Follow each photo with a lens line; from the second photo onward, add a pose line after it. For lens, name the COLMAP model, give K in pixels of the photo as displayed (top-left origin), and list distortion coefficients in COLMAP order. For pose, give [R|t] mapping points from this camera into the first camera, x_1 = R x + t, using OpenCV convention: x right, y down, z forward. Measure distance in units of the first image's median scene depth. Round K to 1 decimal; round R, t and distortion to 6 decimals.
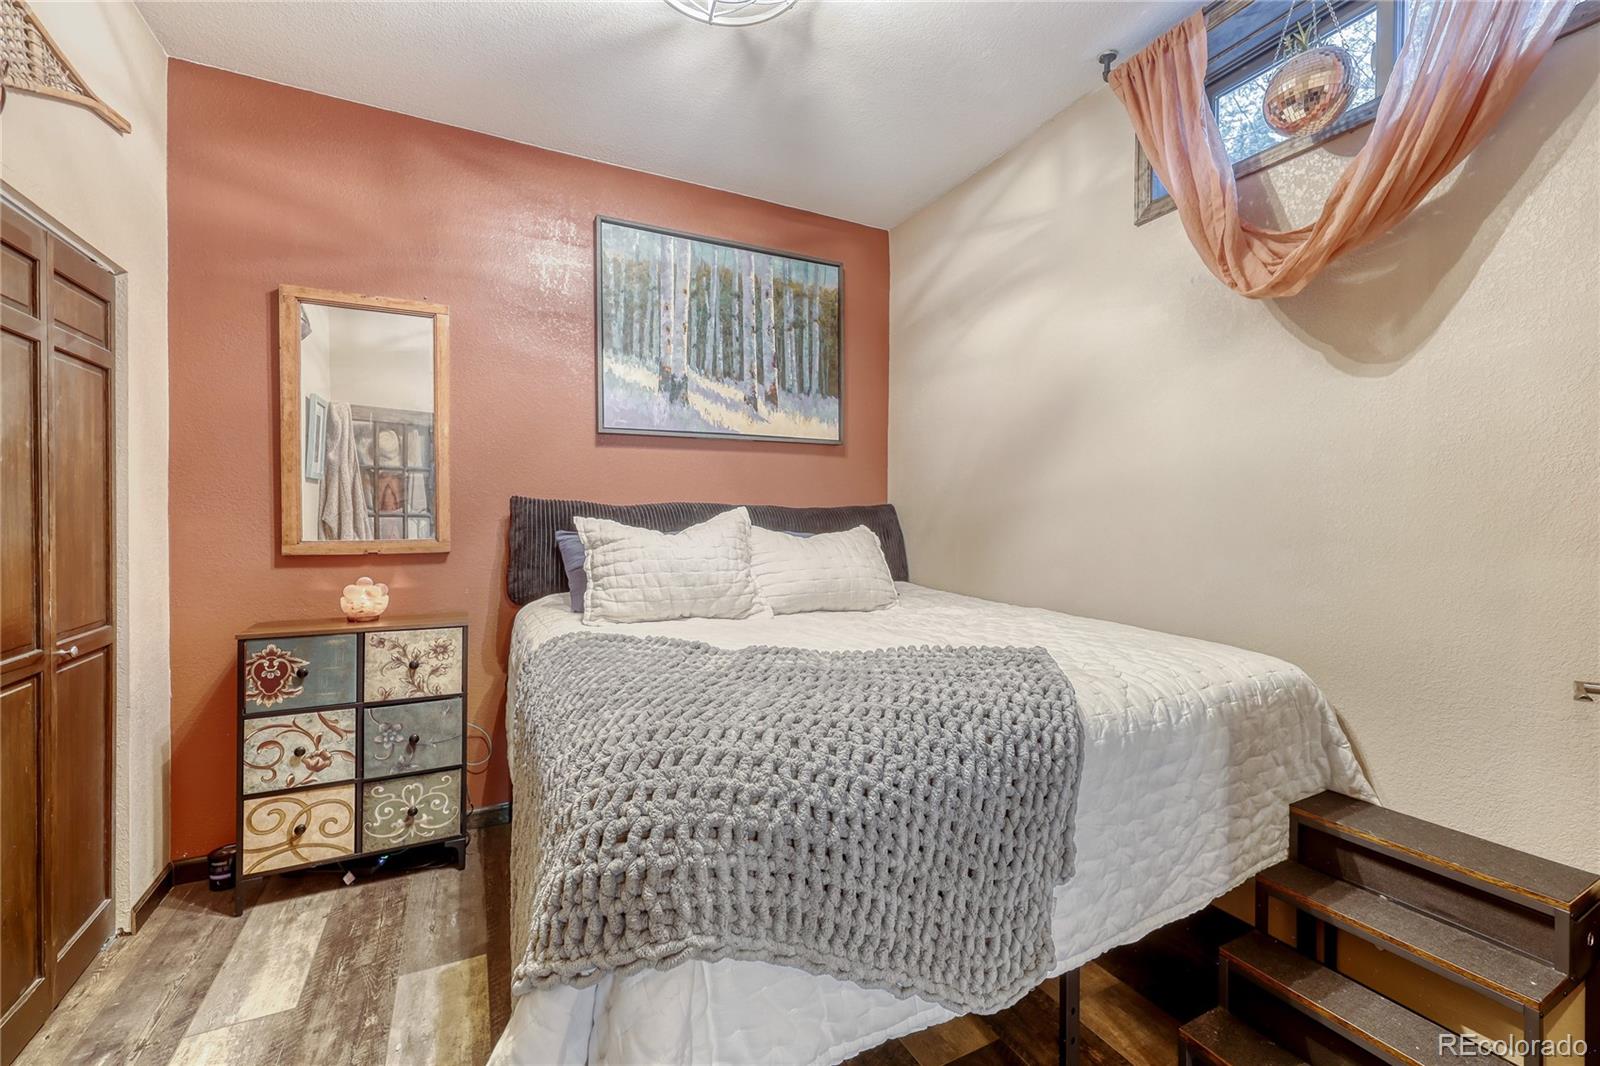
lens RADIAL K [[655.0, 0, 805.1], [0, 655.0, 522.5], [0, 0, 1]] dist [-0.005582, 0.002221]
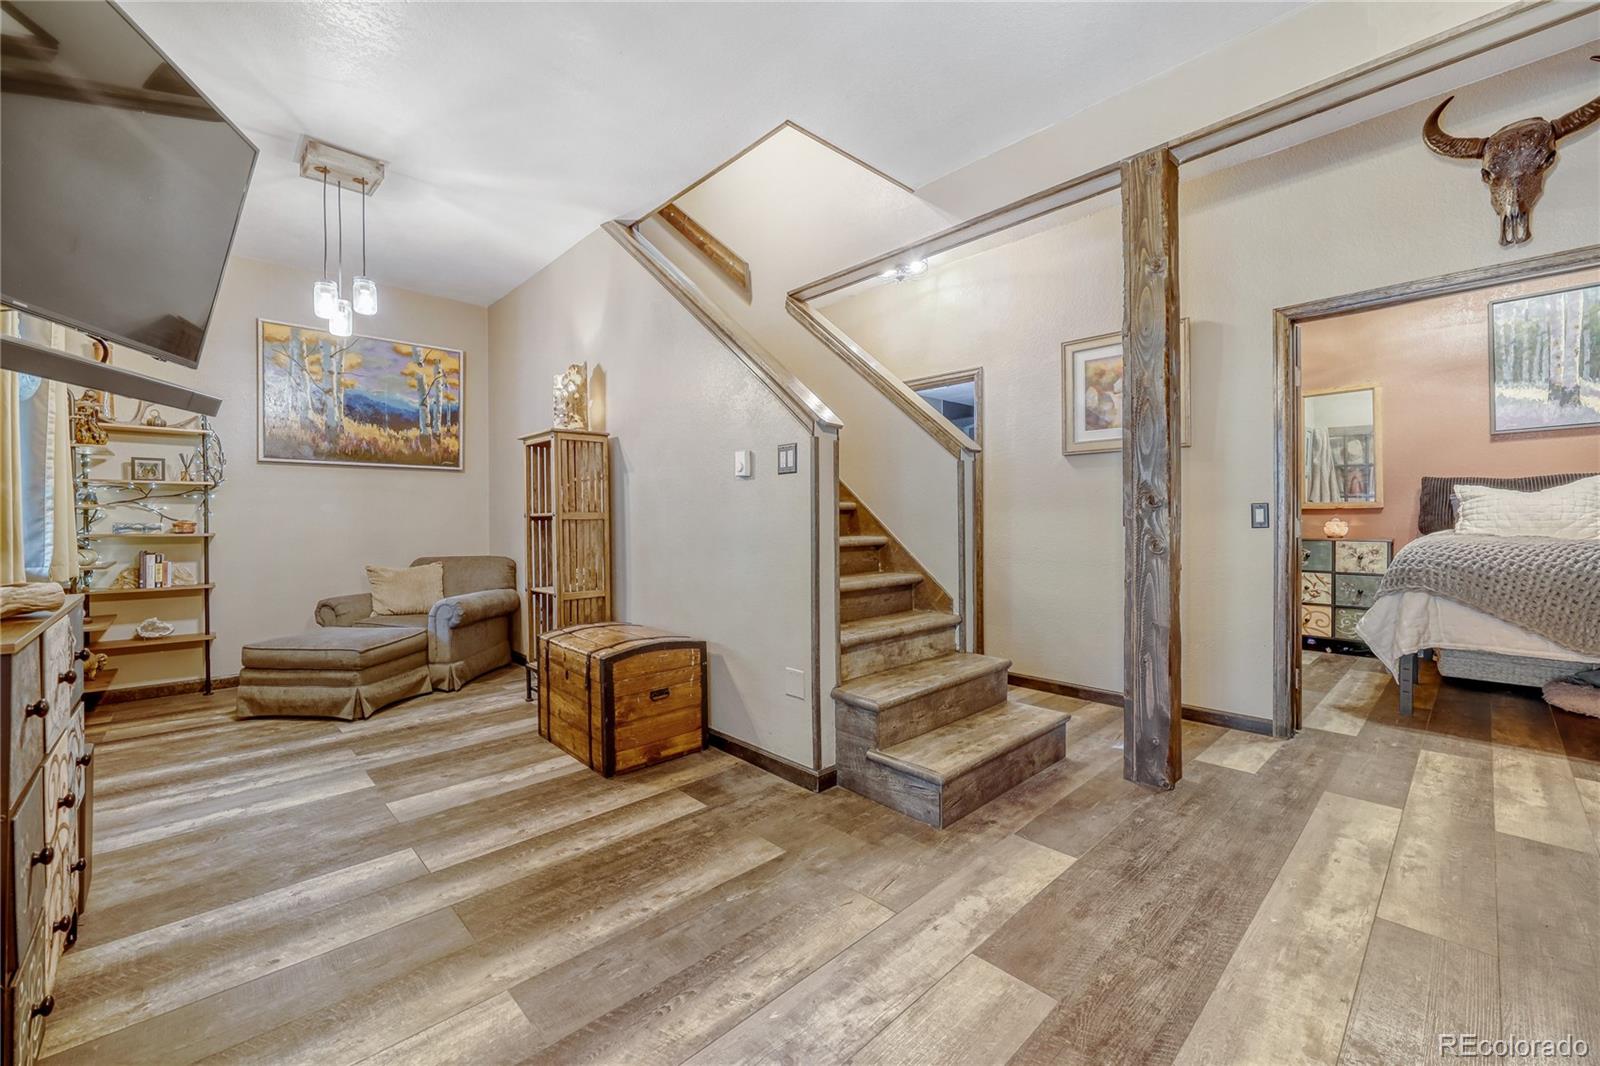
lens RADIAL K [[655.0, 0, 776.7], [0, 655.0, 520.1], [0, 0, 1]] dist [-0.005582, 0.002221]
pose [[0.259754, -0.005006, -0.965662, 0.798883], [0.004026, 0.999983, -0.004101, 0.076395], [0.965666, -0.002823, 0.259770, -1.154875]]
